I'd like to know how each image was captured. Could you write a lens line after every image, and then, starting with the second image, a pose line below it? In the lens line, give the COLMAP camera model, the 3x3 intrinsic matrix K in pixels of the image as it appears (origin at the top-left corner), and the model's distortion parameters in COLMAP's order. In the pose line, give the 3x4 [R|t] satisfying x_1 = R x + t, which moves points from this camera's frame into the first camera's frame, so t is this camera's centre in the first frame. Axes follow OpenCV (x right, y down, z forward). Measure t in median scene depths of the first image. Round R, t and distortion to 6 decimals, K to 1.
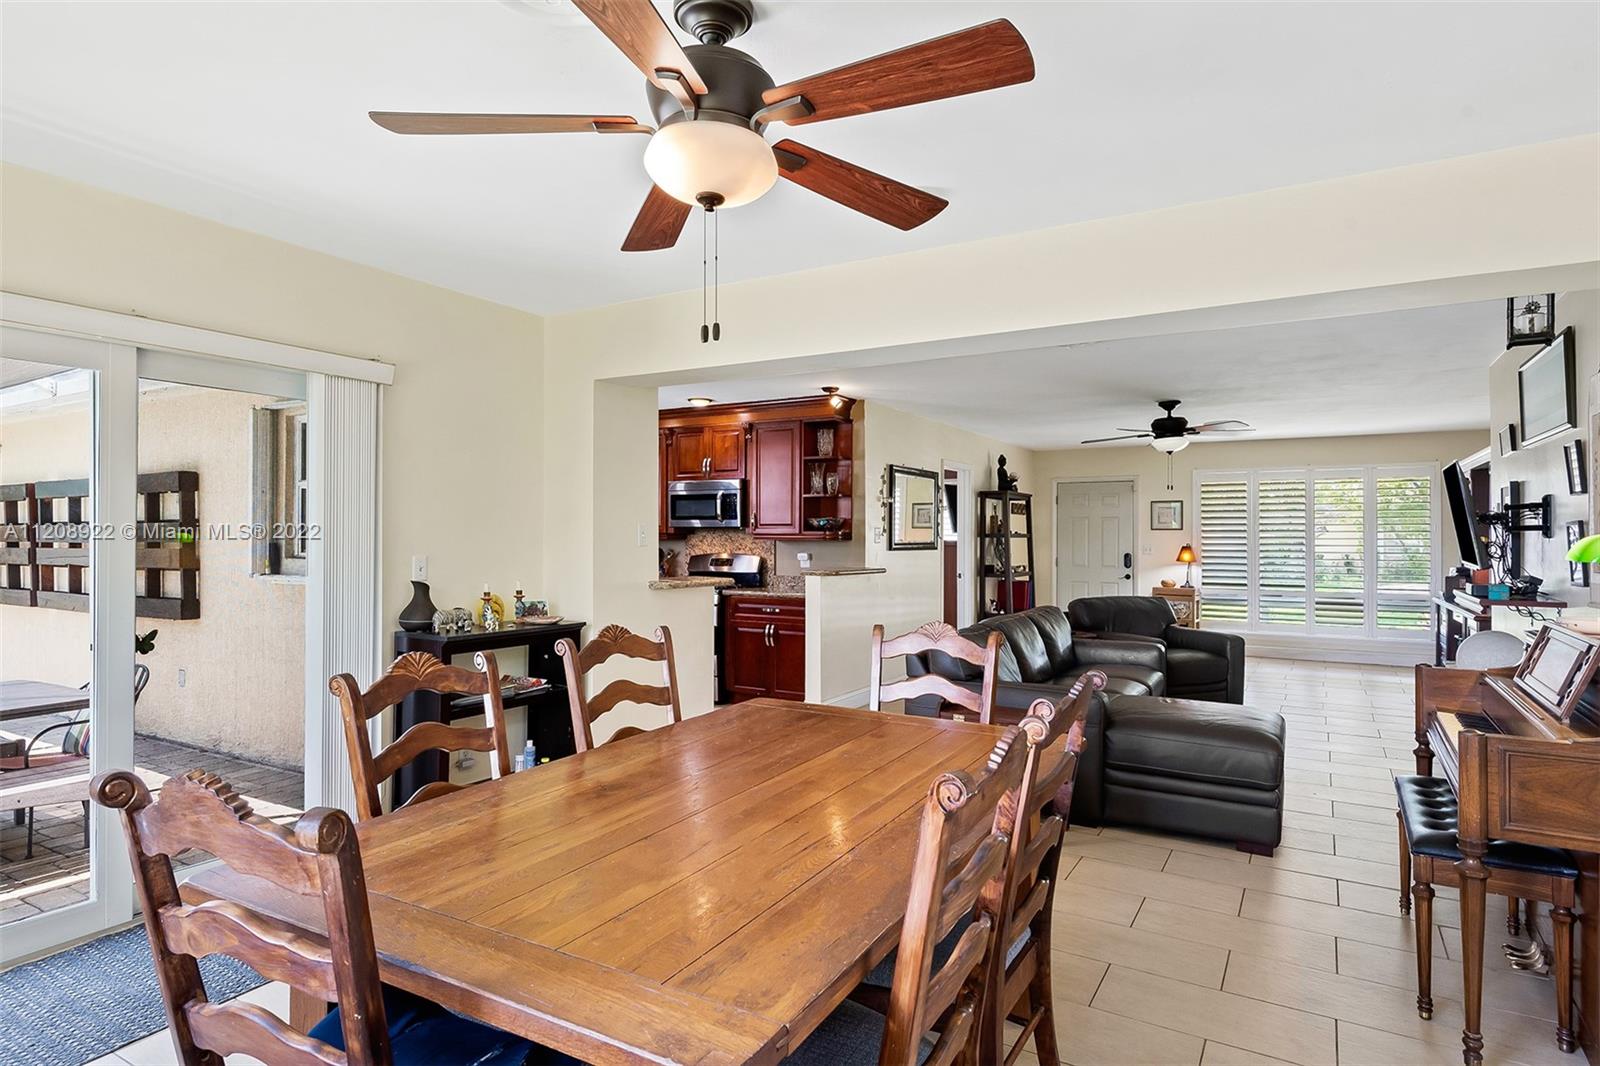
lens RADIAL K [[873.3, 0, 800.0], [0, 873.3, 533.0], [0, 0, 1]] dist [0.034641, -0.020276]
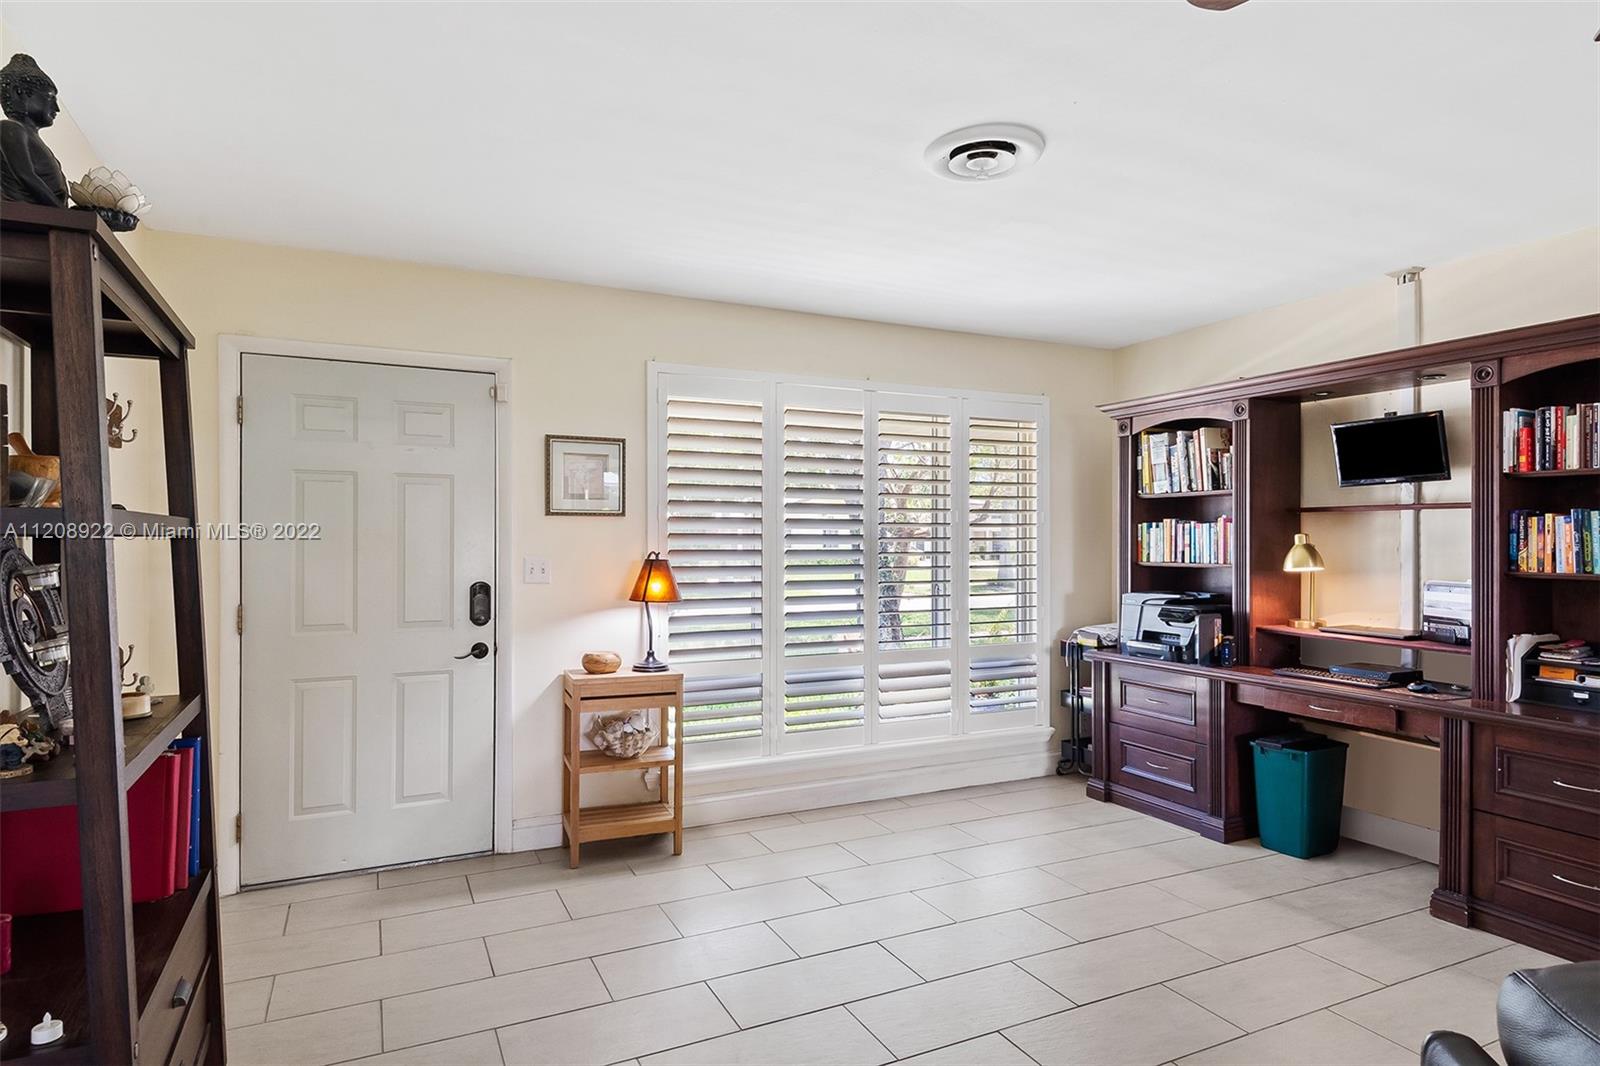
lens RADIAL K [[904.4, 0, 796.6], [0, 904.4, 548.0], [0, 0, 1]] dist [0.039718, 0.000118]
pose [[0.561691, -0.012419, 0.827254, 0.155744], [-0.000997, 0.999876, 0.015688, 0.004081], [-0.827347, -0.009637, 0.561609, 0.732090]]
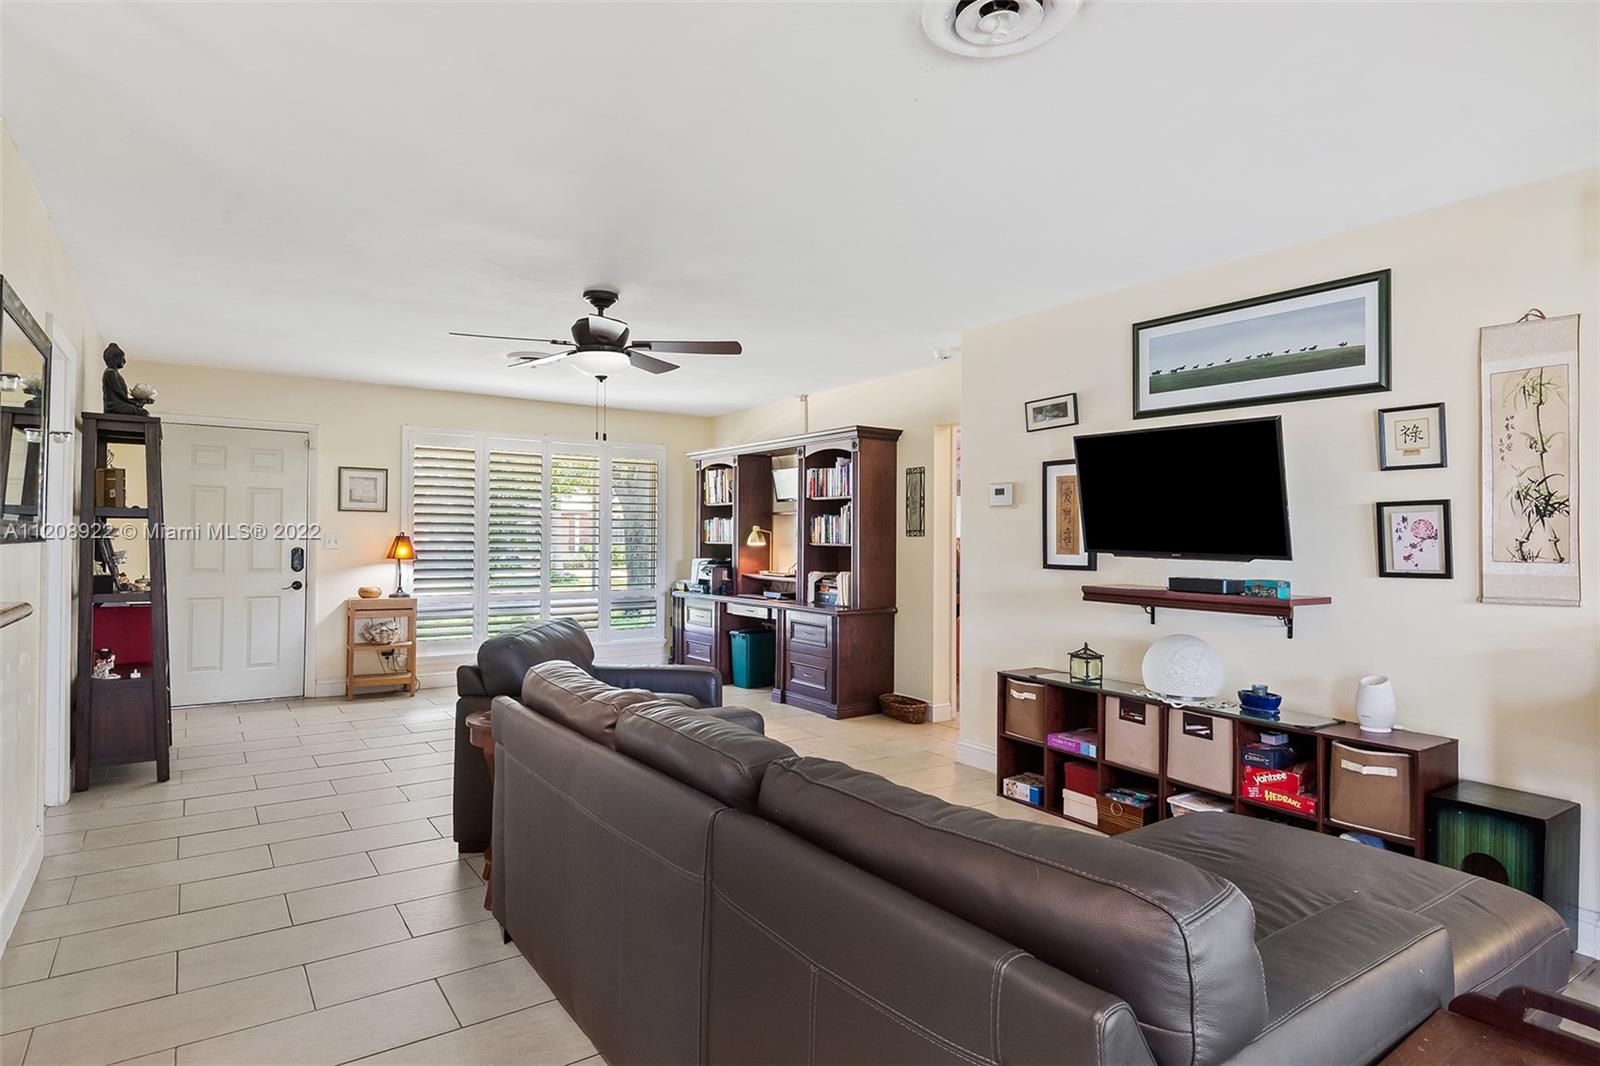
lens RADIAL K [[873.3, 0, 800.0], [0, 873.3, 533.0], [0, 0, 1]] dist [0.034641, -0.020276]
pose [[0.422750, 0.003081, 0.906241, -0.046548], [-0.009714, 0.999952, 0.001132, 0.008849], [-0.906194, -0.009282, 0.422760, 0.430858]]
